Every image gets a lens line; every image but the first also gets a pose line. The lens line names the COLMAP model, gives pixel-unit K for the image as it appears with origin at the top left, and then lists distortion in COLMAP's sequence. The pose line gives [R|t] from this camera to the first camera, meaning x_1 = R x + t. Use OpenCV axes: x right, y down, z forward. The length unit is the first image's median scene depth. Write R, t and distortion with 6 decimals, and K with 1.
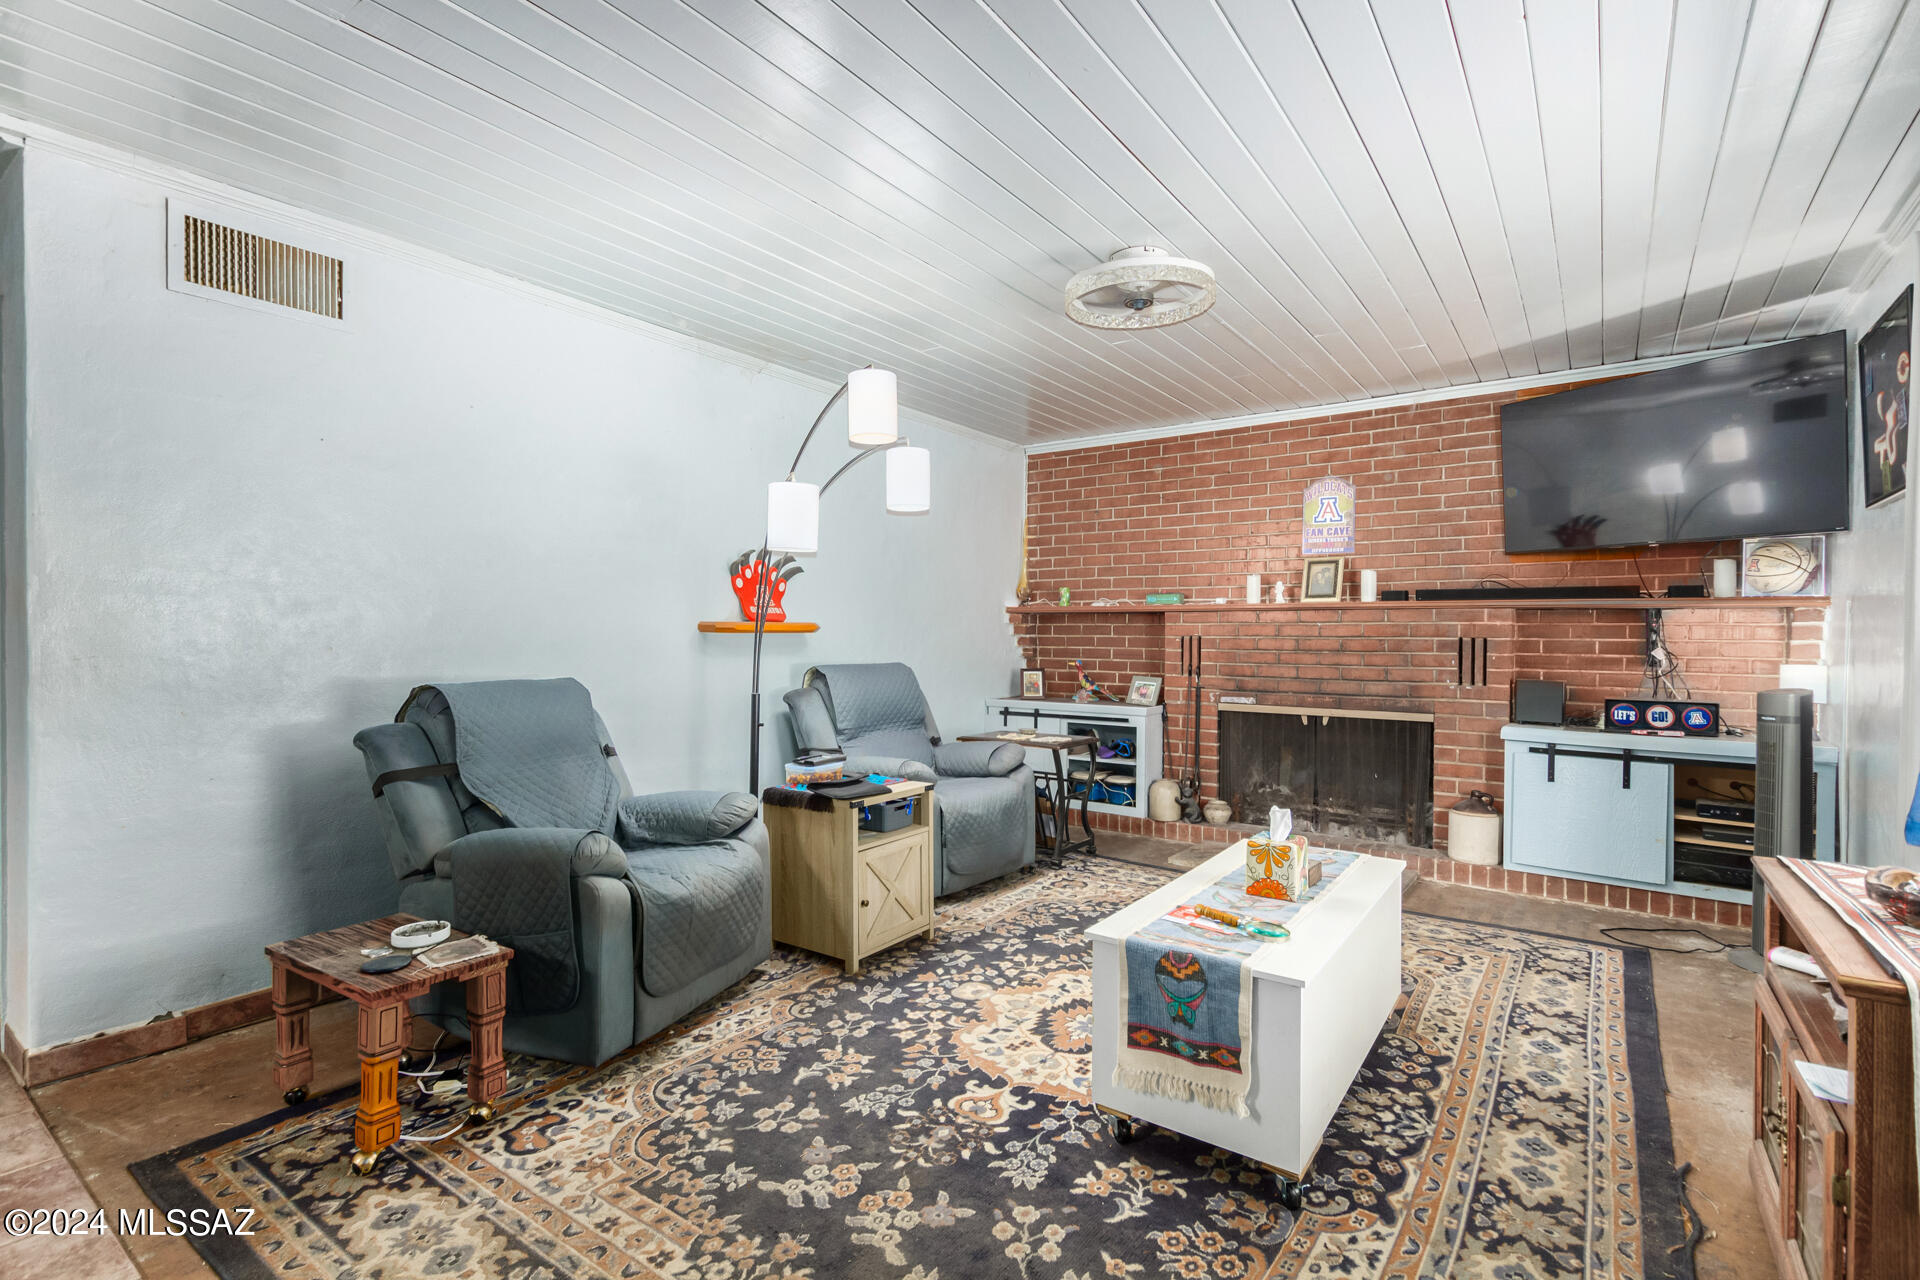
lens RADIAL K [[883.7, 0, 961.3], [0, 883.7, 636.9], [0, 0, 1]] dist [0.003458, -0.000695]
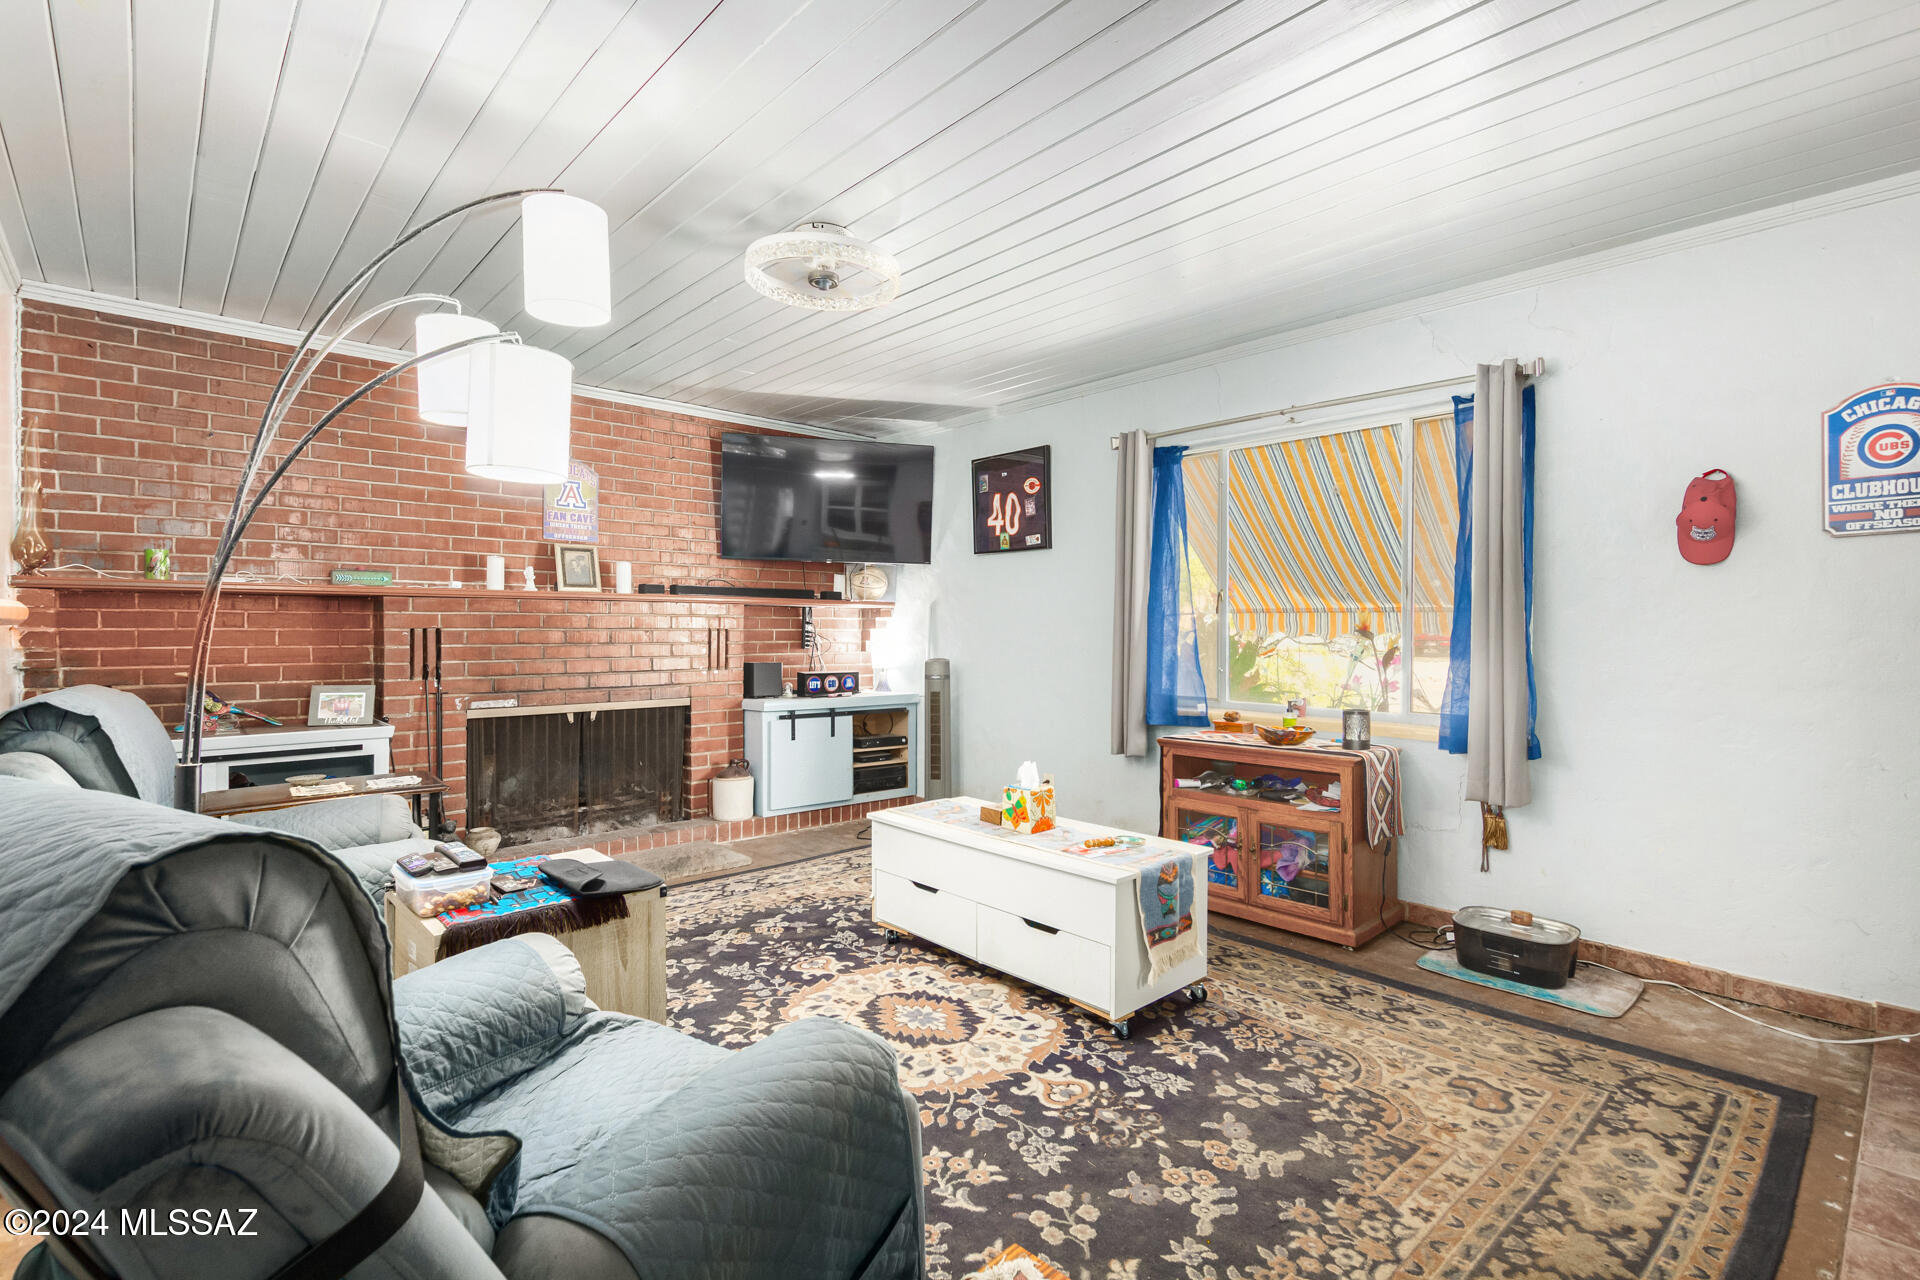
lens RADIAL K [[883.7, 0, 971.3], [0, 883.7, 636.4], [0, 0, 1]] dist [0.003458, -0.000695]
pose [[0.192279, -0.013818, 0.981243, -0.727640], [0.003134, 0.999904, 0.013466, -0.005025], [-0.981335, 0.000486, 0.192304, 0.665991]]
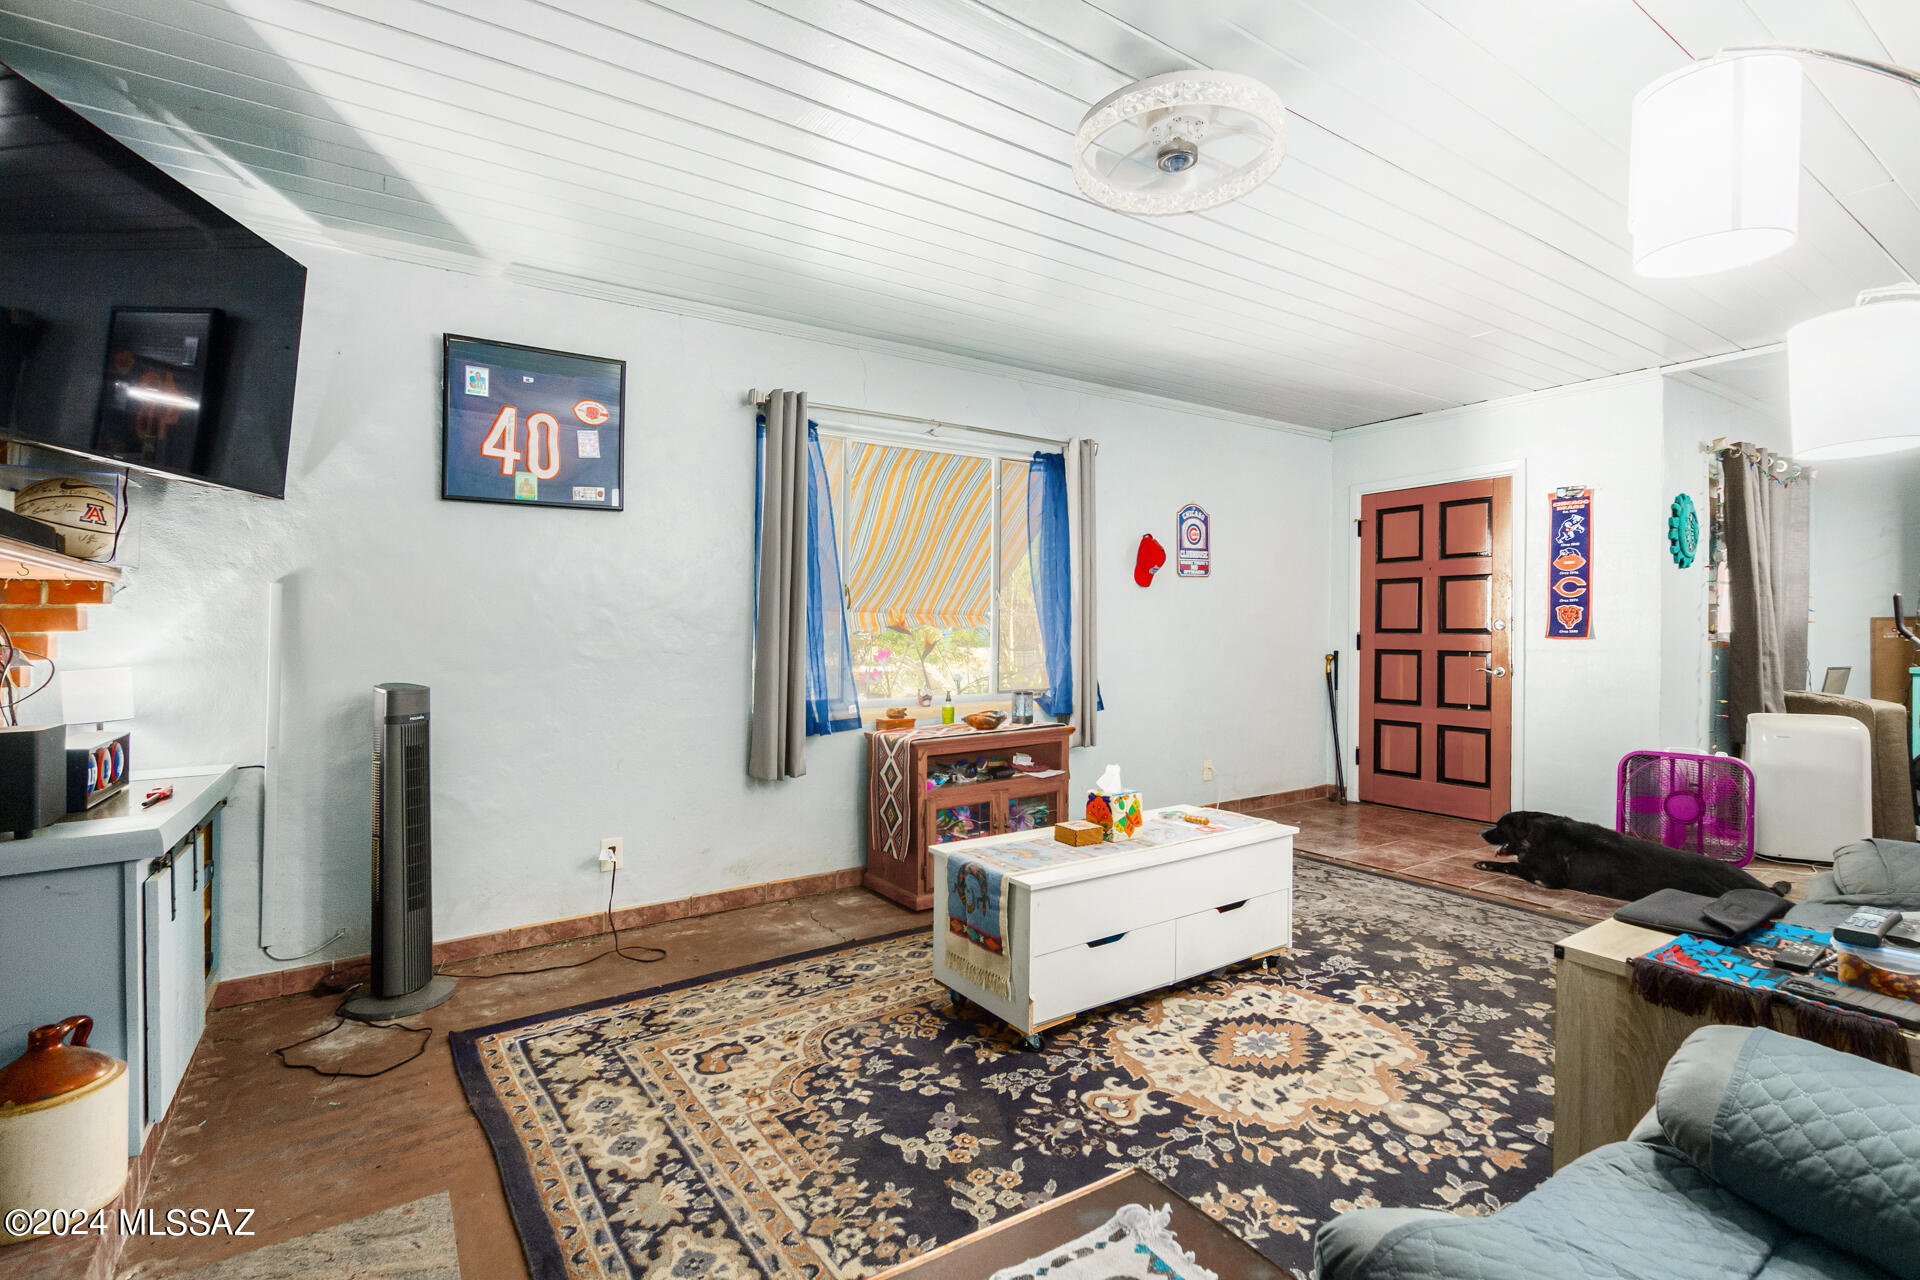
lens RADIAL K [[883.7, 0, 951.7], [0, 883.7, 630.7], [0, 0, 1]] dist [0.003458, -0.000695]
pose [[-0.937401, -0.000287, 0.348252, 0.114206], [0.002828, 0.999960, 0.008436, -0.000123], [-0.348241, 0.008893, -0.937363, 1.751448]]
